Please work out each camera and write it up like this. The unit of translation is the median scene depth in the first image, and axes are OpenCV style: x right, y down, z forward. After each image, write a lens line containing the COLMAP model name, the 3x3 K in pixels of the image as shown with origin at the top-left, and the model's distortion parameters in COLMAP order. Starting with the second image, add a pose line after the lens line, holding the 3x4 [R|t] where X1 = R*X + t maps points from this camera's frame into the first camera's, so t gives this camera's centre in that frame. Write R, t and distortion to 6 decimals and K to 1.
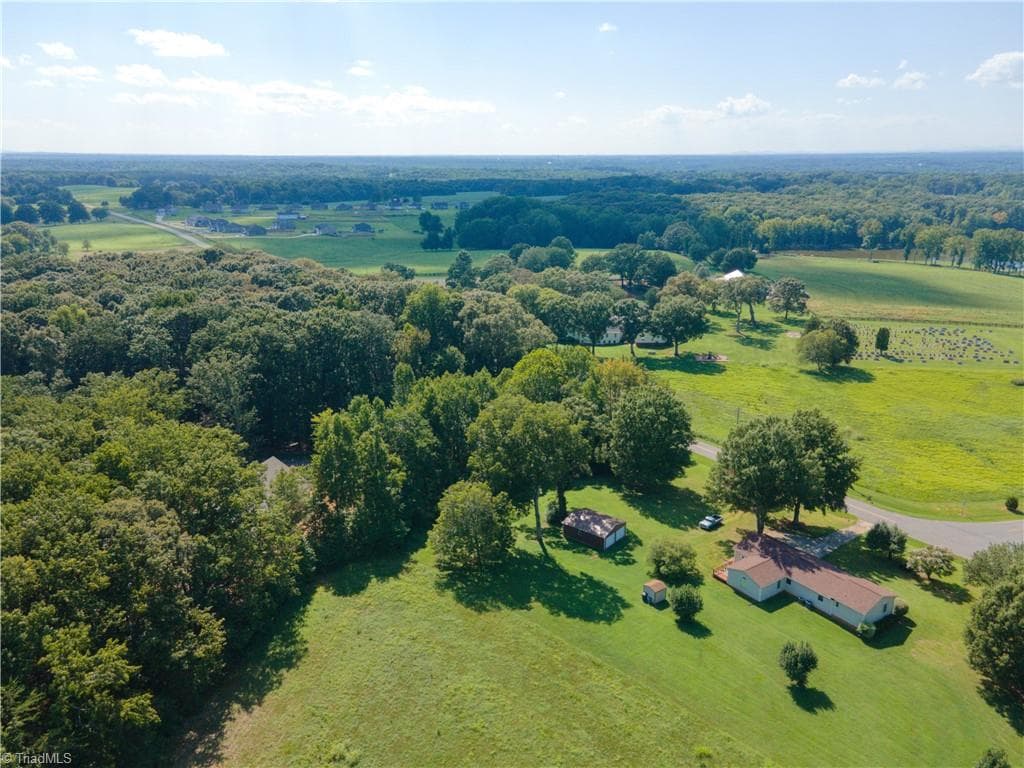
lens RADIAL K [[744.9, 0, 513.1], [0, 744.9, 380.2], [0, 0, 1]] dist [0.038469, 0.008544]
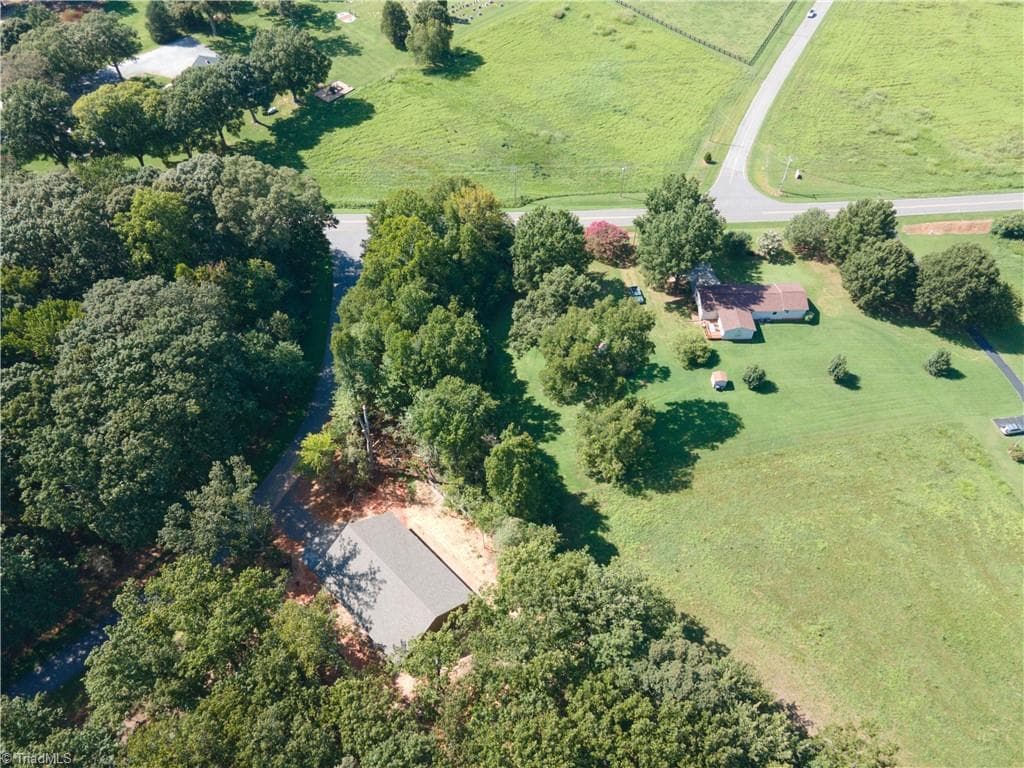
lens RADIAL K [[744.5, 0, 509.4], [0, 744.5, 385.2], [0, 0, 1]] dist [0.010047, 0.067694]
pose [[0.550432, -0.634434, 0.542696, -0.673265], [0.237441, 0.742145, 0.626772, -0.572148], [-0.800404, -0.216136, 0.559141, 0.511501]]
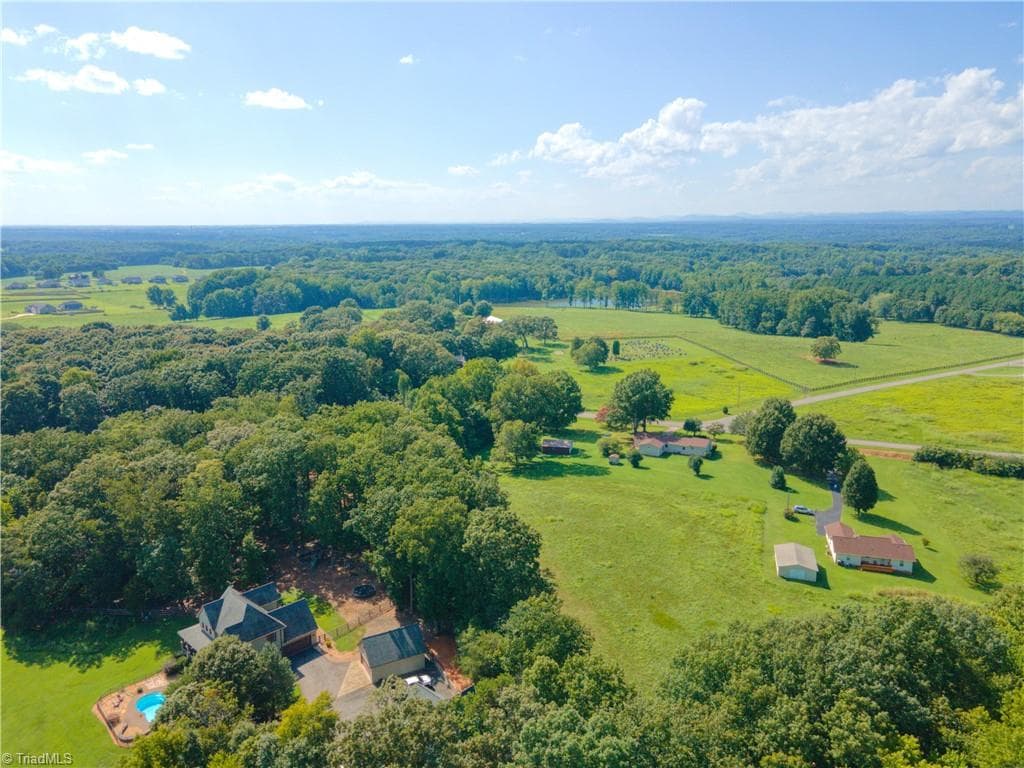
lens RADIAL K [[744.9, 0, 513.1], [0, 744.9, 380.2], [0, 0, 1]] dist [0.038469, 0.008544]
pose [[0.888760, -0.102197, 0.446835, -0.819034], [0.140479, 0.988648, -0.053297, 0.131184], [-0.436316, 0.110139, 0.893027, -0.591285]]
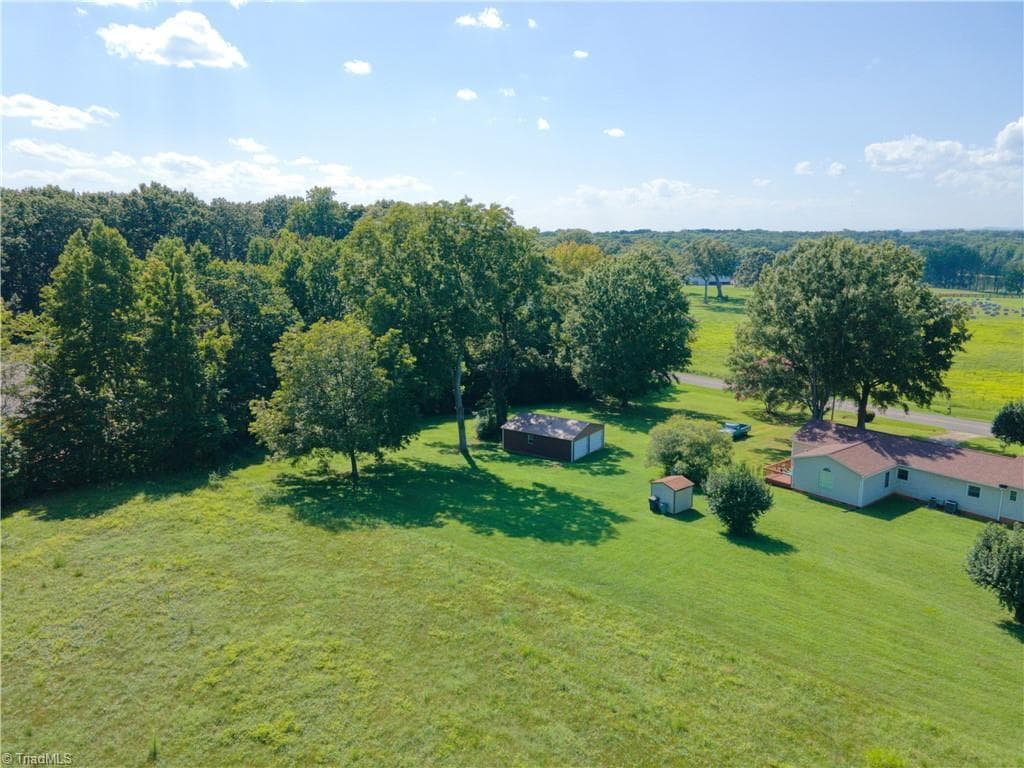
lens RADIAL K [[744.9, 0, 513.1], [0, 744.9, 380.2], [0, 0, 1]] dist [0.038469, 0.008544]
pose [[0.996530, -0.012661, 0.082264, 0.028092], [0.020754, 0.994942, -0.098281, 0.229258], [-0.080603, 0.099647, 0.991753, 0.423706]]
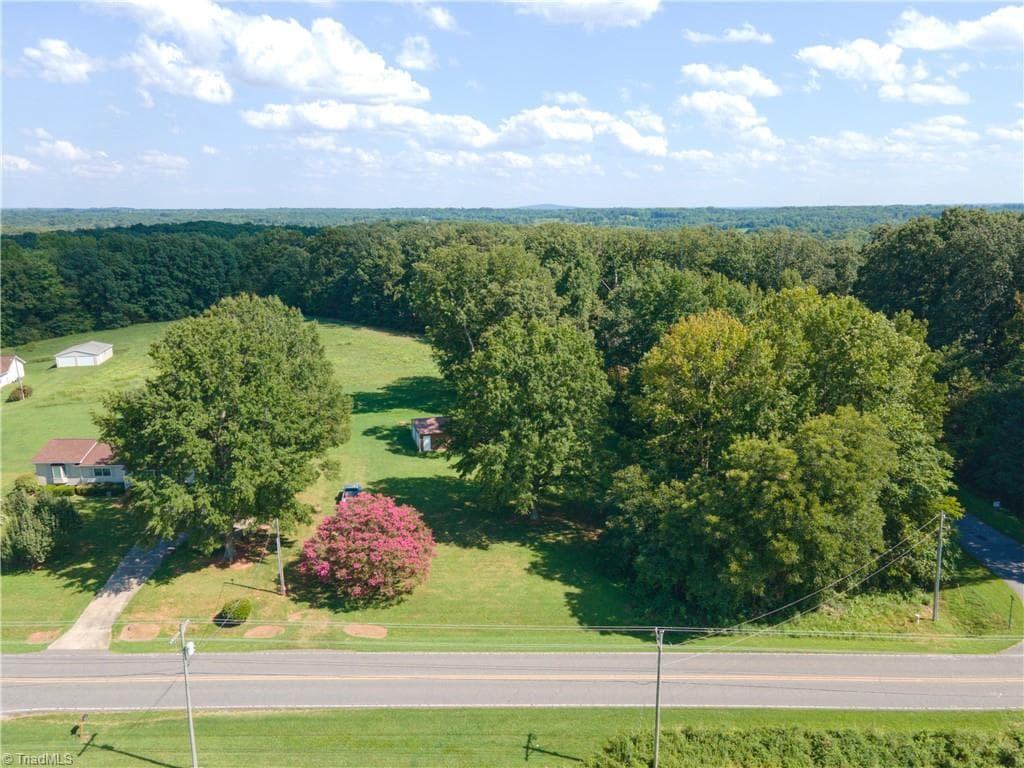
lens RADIAL K [[742.6, 0, 512.0], [0, 742.6, 384.0], [0, 0, 1]] dist [0.036761, 0.019318]
pose [[-0.568284, 0.197722, -0.798724, 0.728907], [-0.236887, 0.890290, 0.388932, -0.174694], [0.787996, 0.410231, -0.459100, 1.494113]]
